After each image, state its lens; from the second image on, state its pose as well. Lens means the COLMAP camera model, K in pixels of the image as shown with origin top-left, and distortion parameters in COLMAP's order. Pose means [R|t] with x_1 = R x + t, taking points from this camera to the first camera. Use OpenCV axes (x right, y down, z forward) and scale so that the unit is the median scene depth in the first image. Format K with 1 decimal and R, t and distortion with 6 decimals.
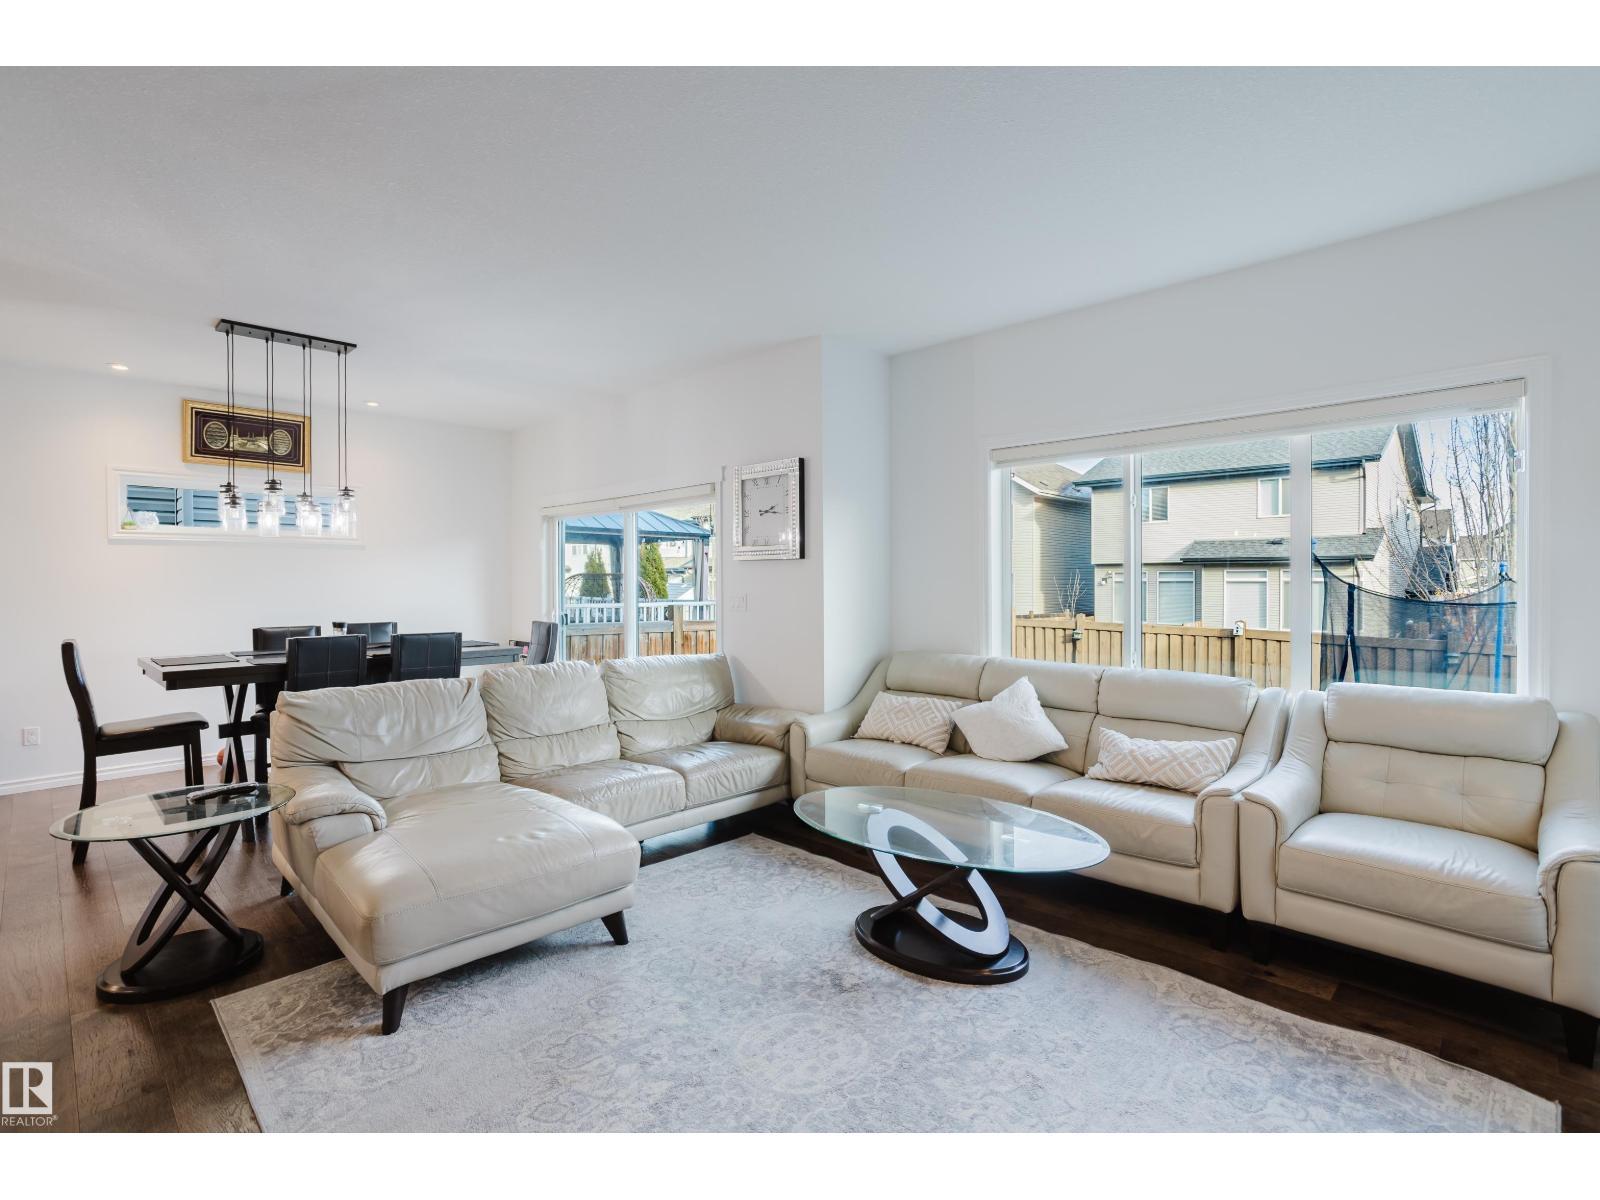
lens RADIAL K [[767.7, 0, 798.3], [0, 767.7, 589.7], [0, 0, 1]] dist [-0.053483, 0.031333]
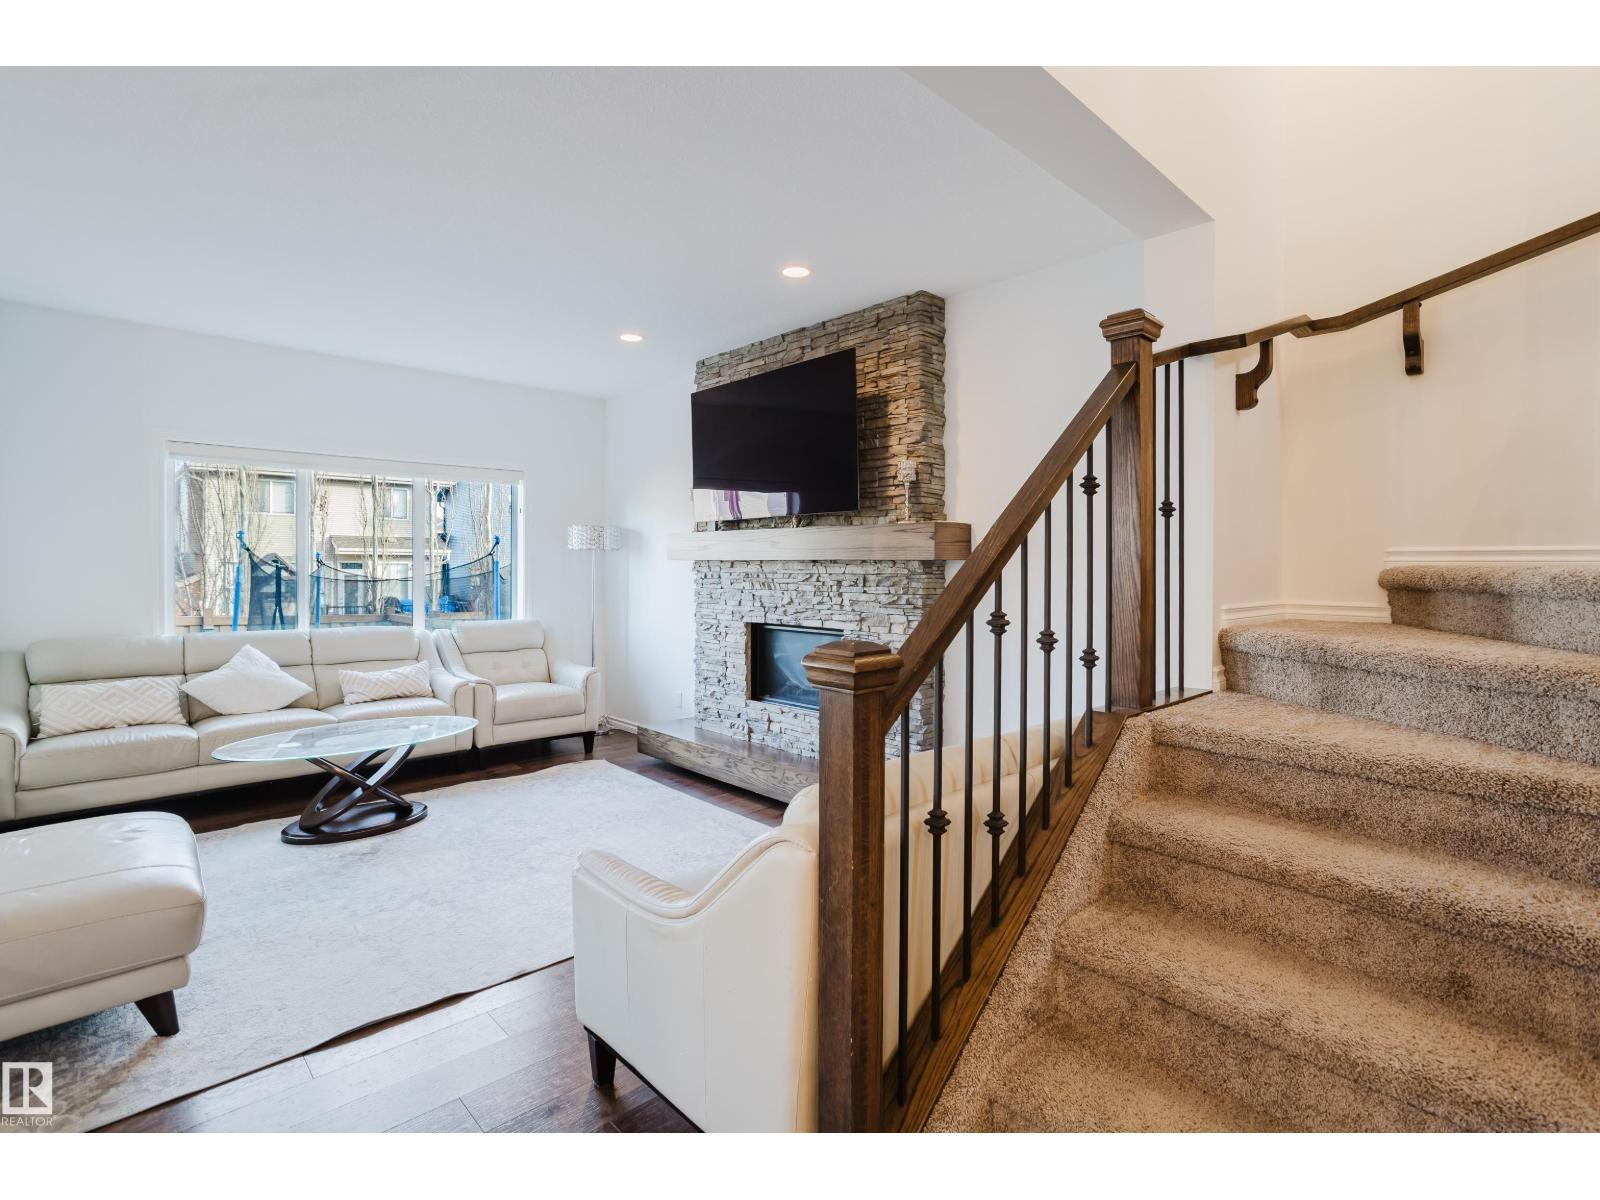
lens RADIAL K [[791.6, 0, 800.4], [0, 791.6, 573.0], [0, 0, 1]] dist [-0.047303, 0.033389]
pose [[0.038251, -0.004899, 0.999256, -1.334874], [0.001637, 0.999987, 0.004840, -0.002025], [-0.999267, 0.001451, 0.038258, 0.140214]]
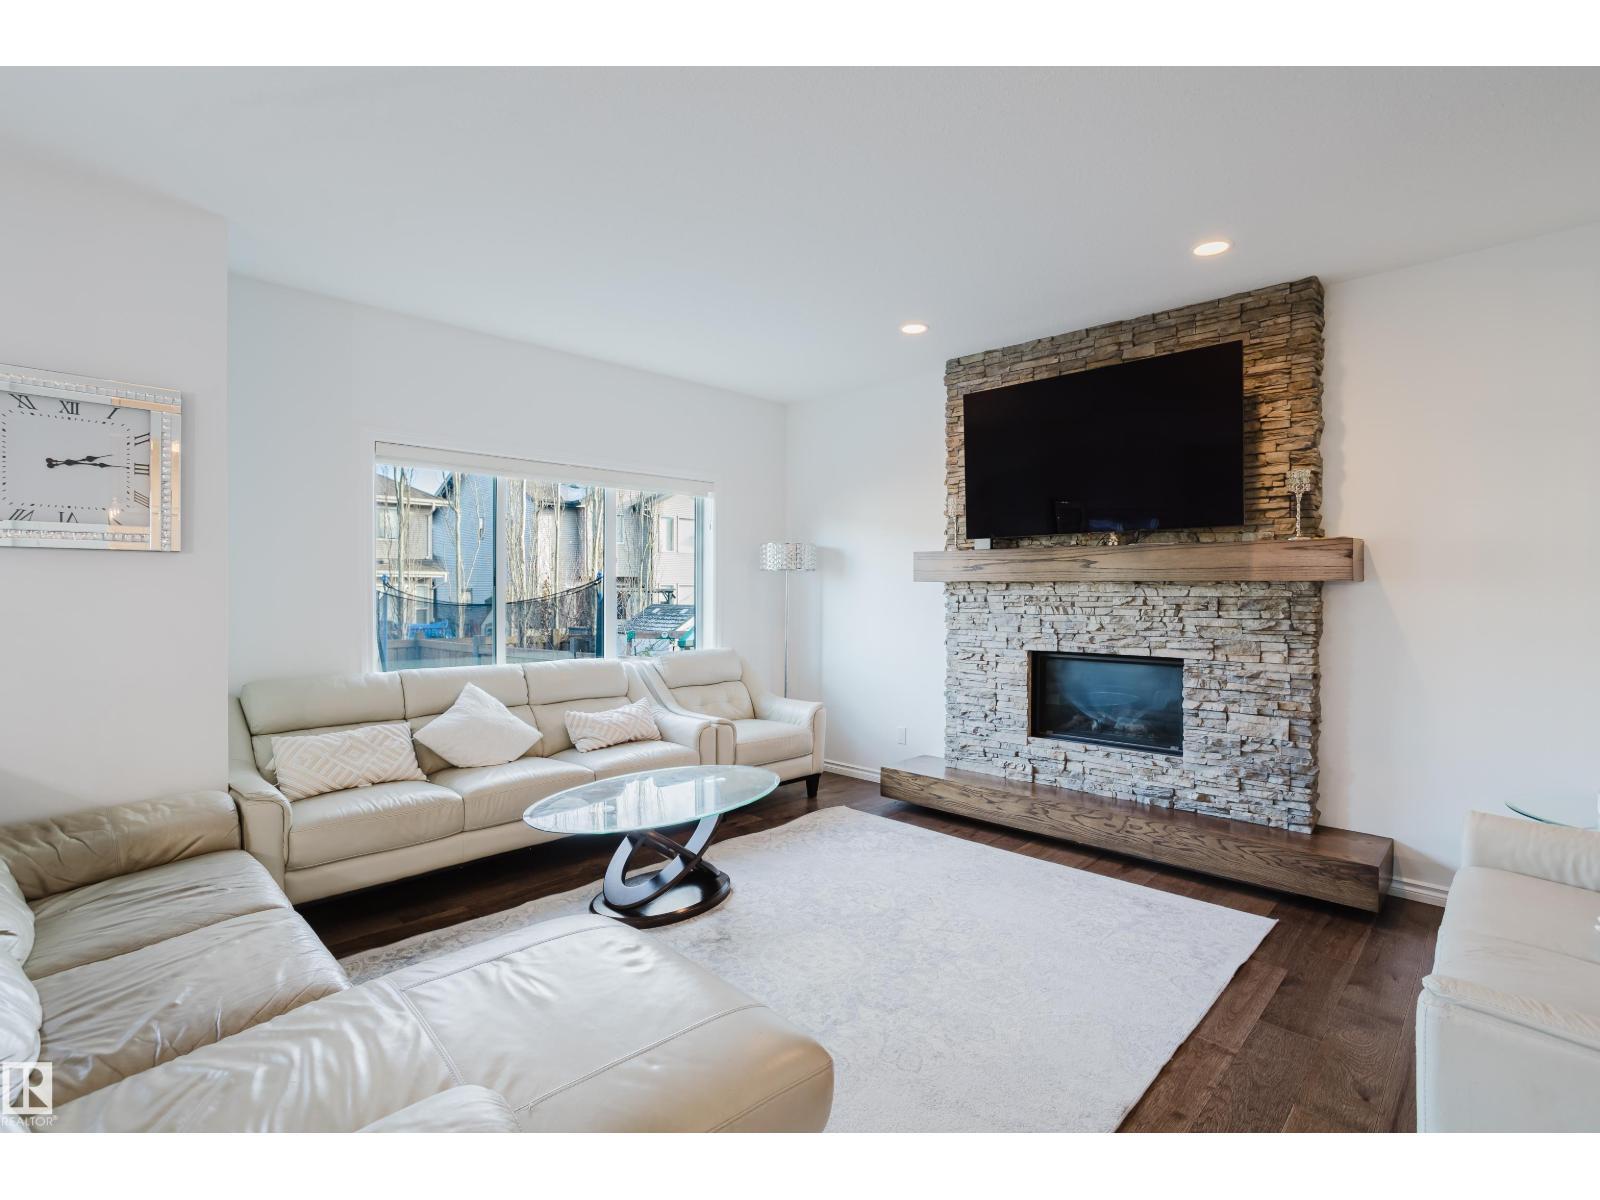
lens RADIAL K [[776.1, 0, 800.8], [0, 776.1, 603.0], [0, 0, 1]] dist [-0.058067, 0.040167]
pose [[-0.020763, -0.015654, 0.999662, -1.090372], [0.004914, 0.999864, 0.015760, -0.006252], [-0.999772, 0.005240, -0.020684, 0.886108]]
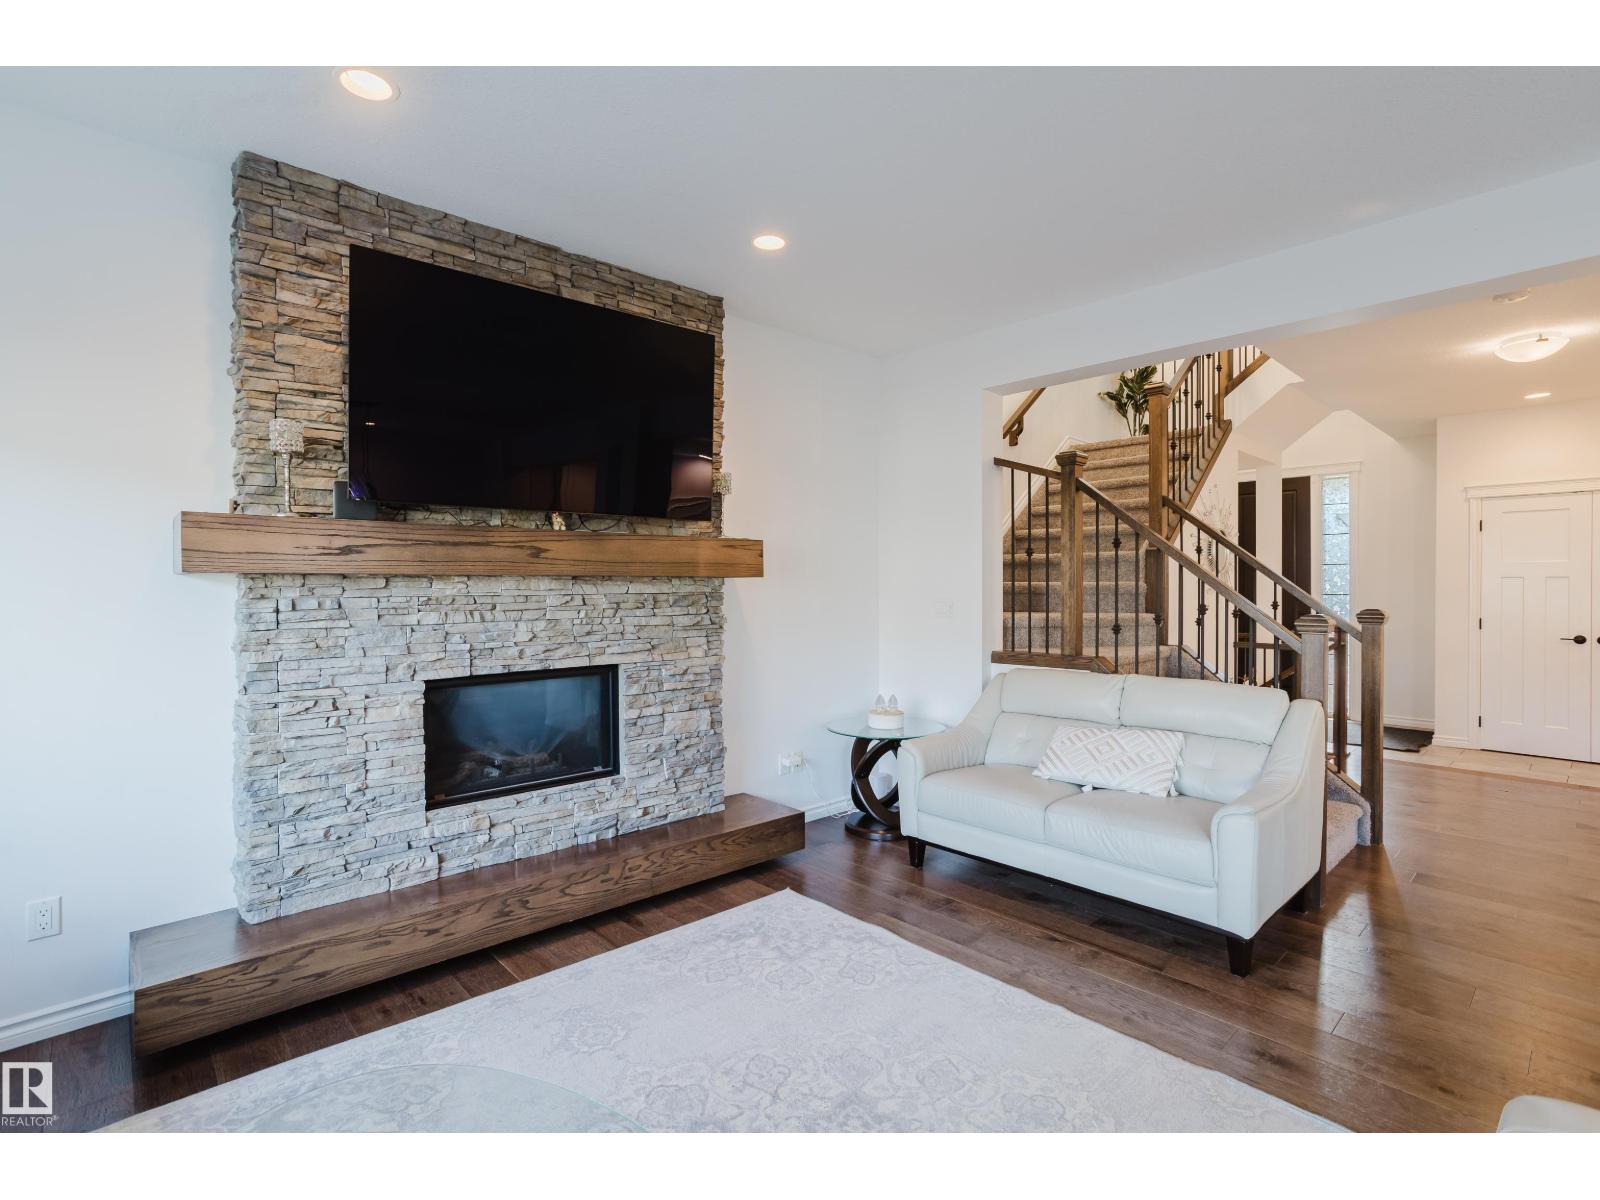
lens RADIAL K [[767.7, 0, 798.3], [0, 767.7, 589.7], [0, 0, 1]] dist [-0.053483, 0.031333]
pose [[-0.998981, 0.000265, 0.045131, 0.017118], [0.001071, 0.999840, 0.017832, -0.021810], [-0.045119, 0.017863, -0.998822, 1.413139]]
